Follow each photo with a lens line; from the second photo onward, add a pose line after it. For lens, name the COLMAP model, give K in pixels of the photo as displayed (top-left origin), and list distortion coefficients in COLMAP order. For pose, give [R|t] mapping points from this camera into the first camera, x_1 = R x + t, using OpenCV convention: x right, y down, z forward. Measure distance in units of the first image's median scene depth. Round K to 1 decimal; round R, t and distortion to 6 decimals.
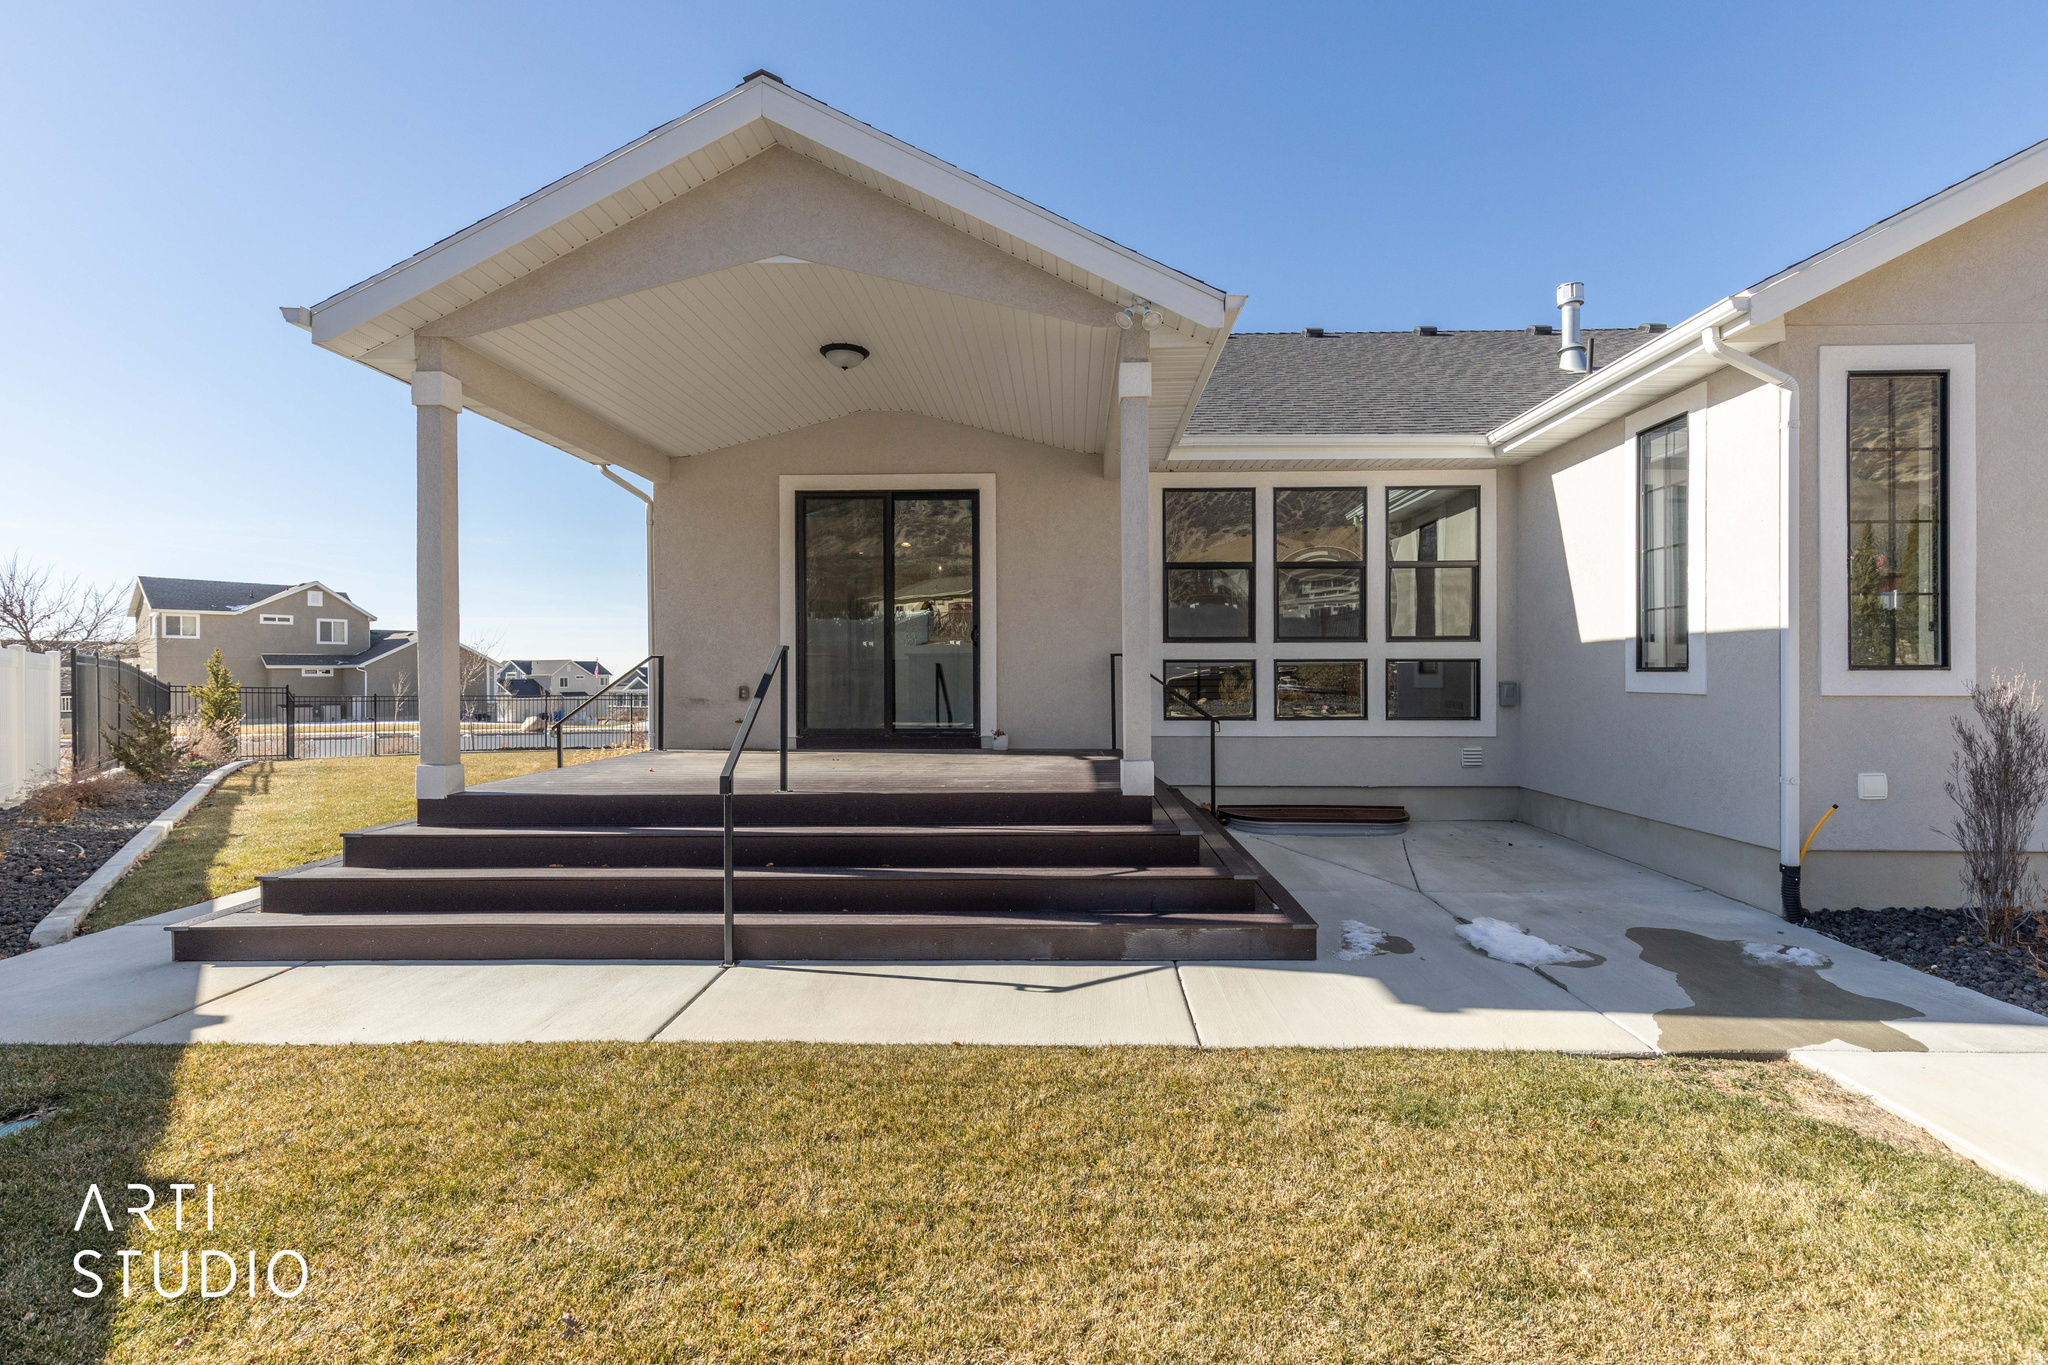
lens RADIAL K [[929.0, 0, 1044.6], [0, 929.0, 678.1], [0, 0, 1]] dist [0.009856, -0.000747]
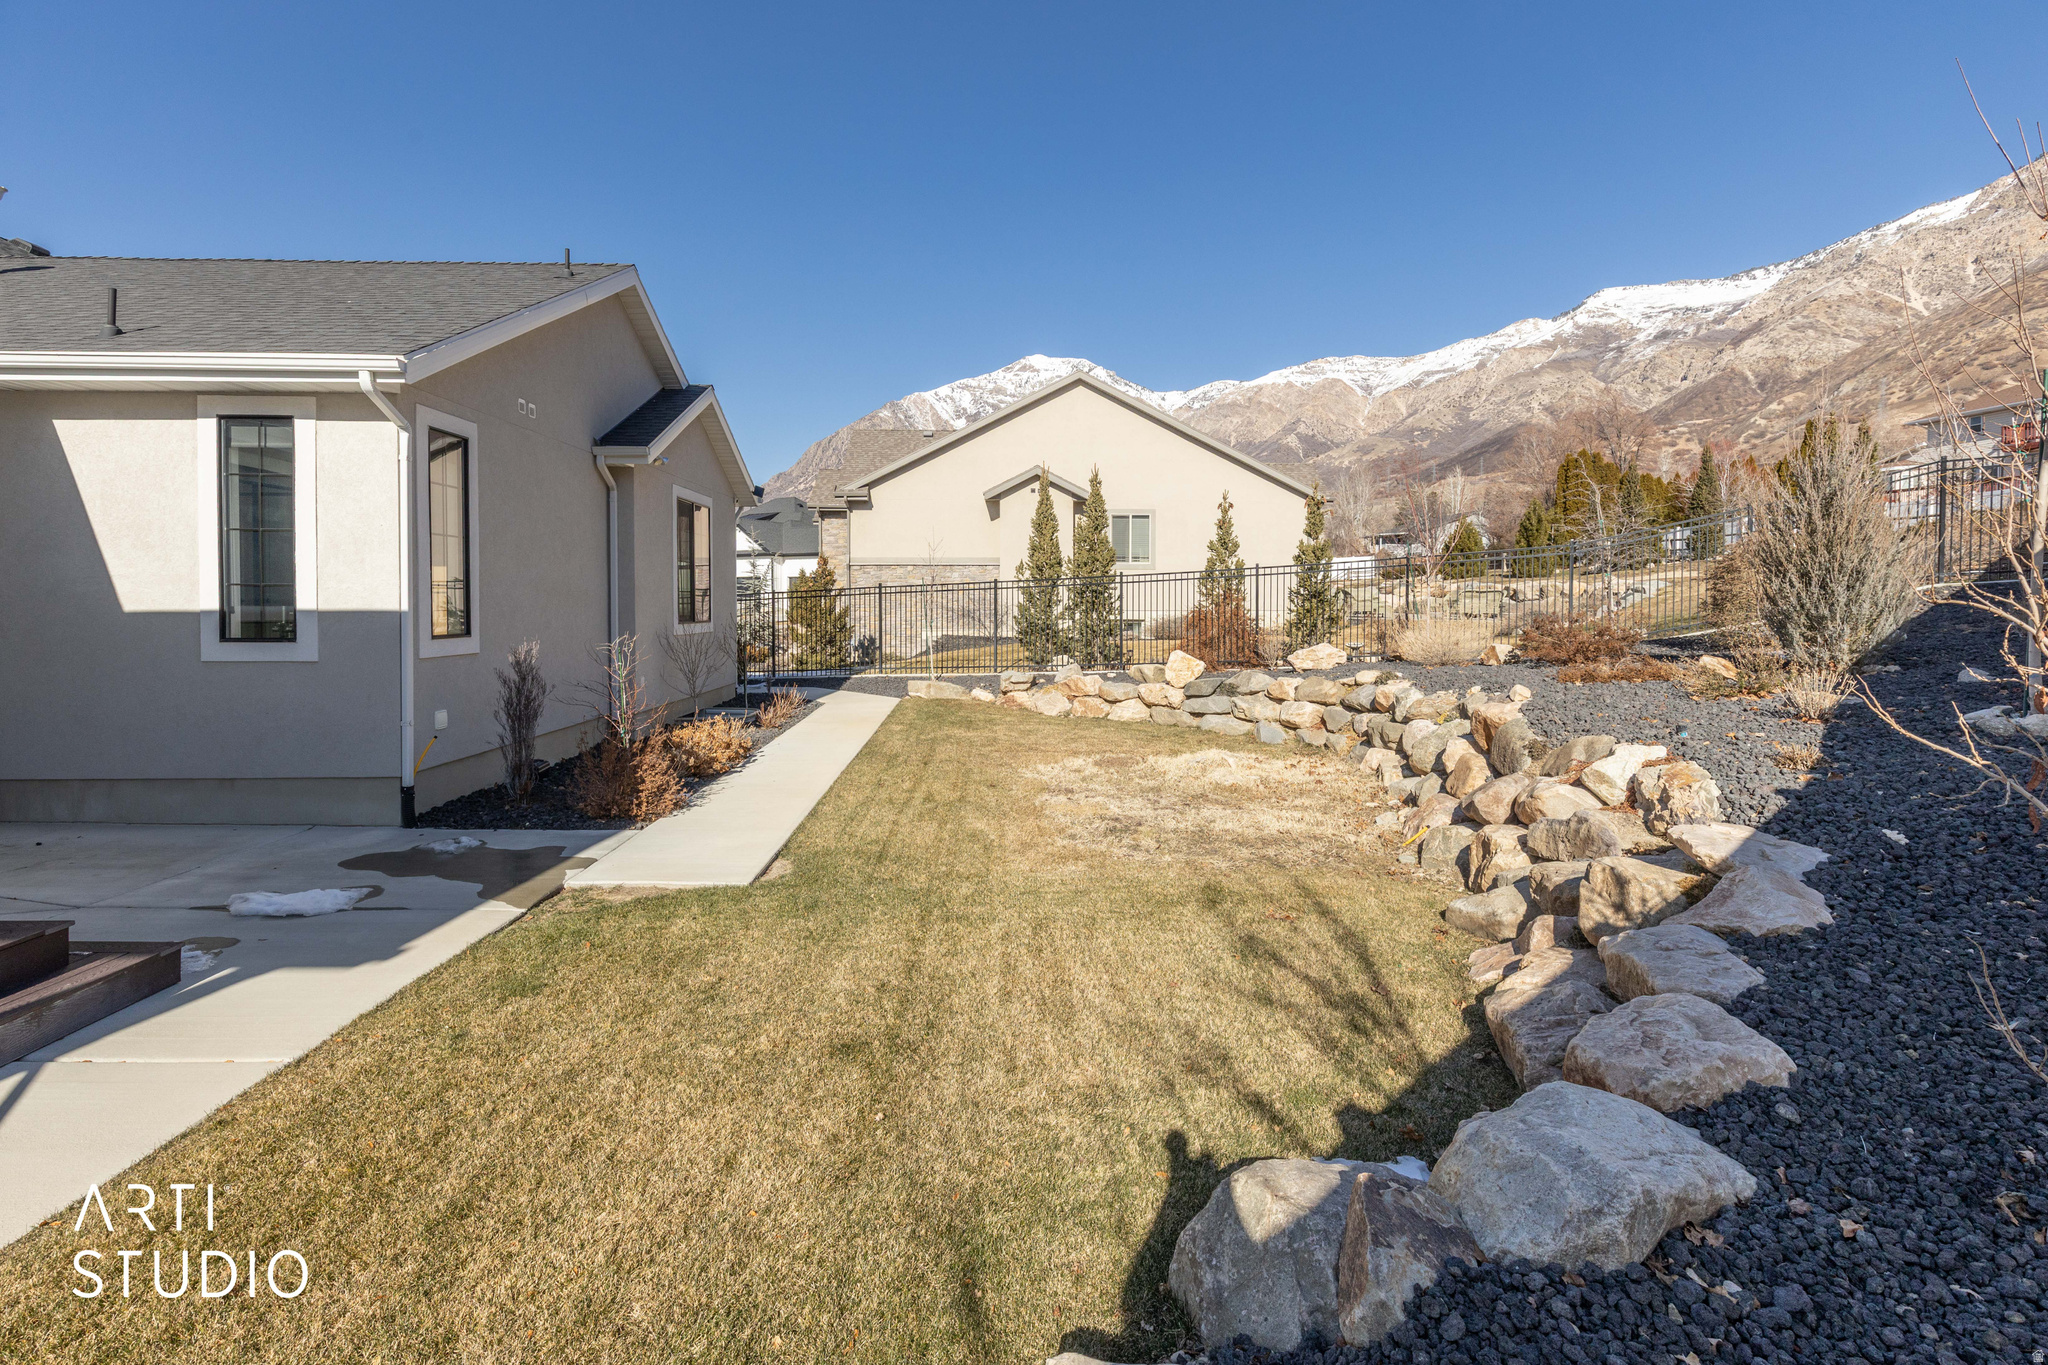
lens RADIAL K [[951.4, 0, 1001.8], [0, 951.4, 616.7], [0, 0, 1]] dist [0.016043, -0.002330]
pose [[-0.034707, -0.015581, 0.999276, -0.368021], [0.006153, 0.999856, 0.015804, -0.036270], [-0.999379, 0.006697, -0.034606, 0.119908]]
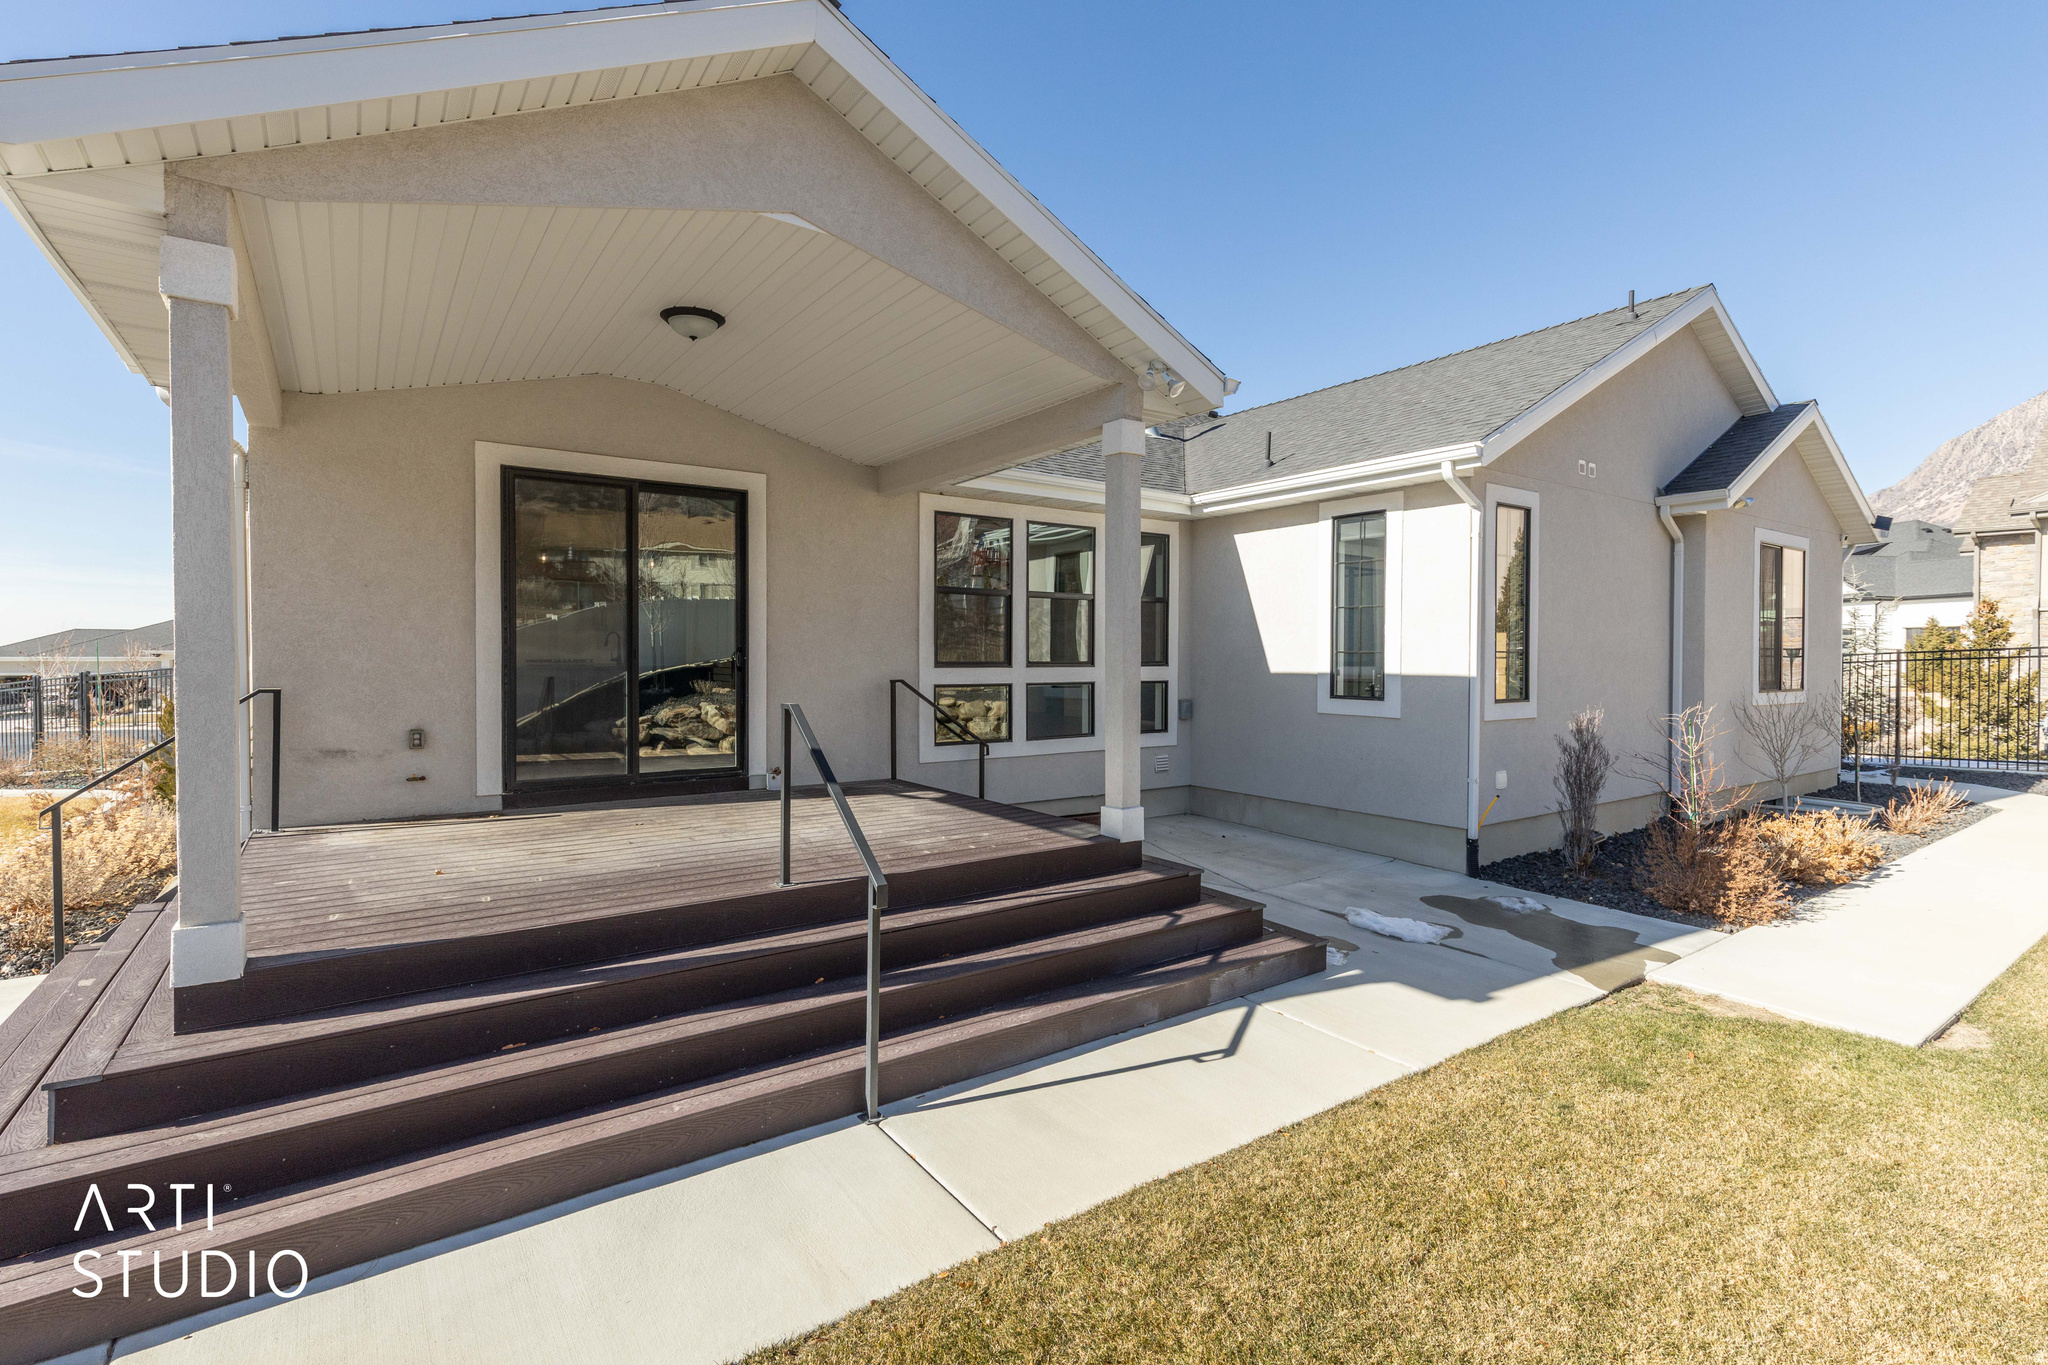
lens RADIAL K [[934.0, 0, 1006.8], [0, 934.0, 661.9], [0, 0, 1]] dist [0.010949, -0.001055]
pose [[0.809740, -0.000032, 0.586789, -0.390173], [-0.001593, 0.999996, 0.002252, -0.046168], [-0.586786, -0.002758, 0.809737, 0.154651]]
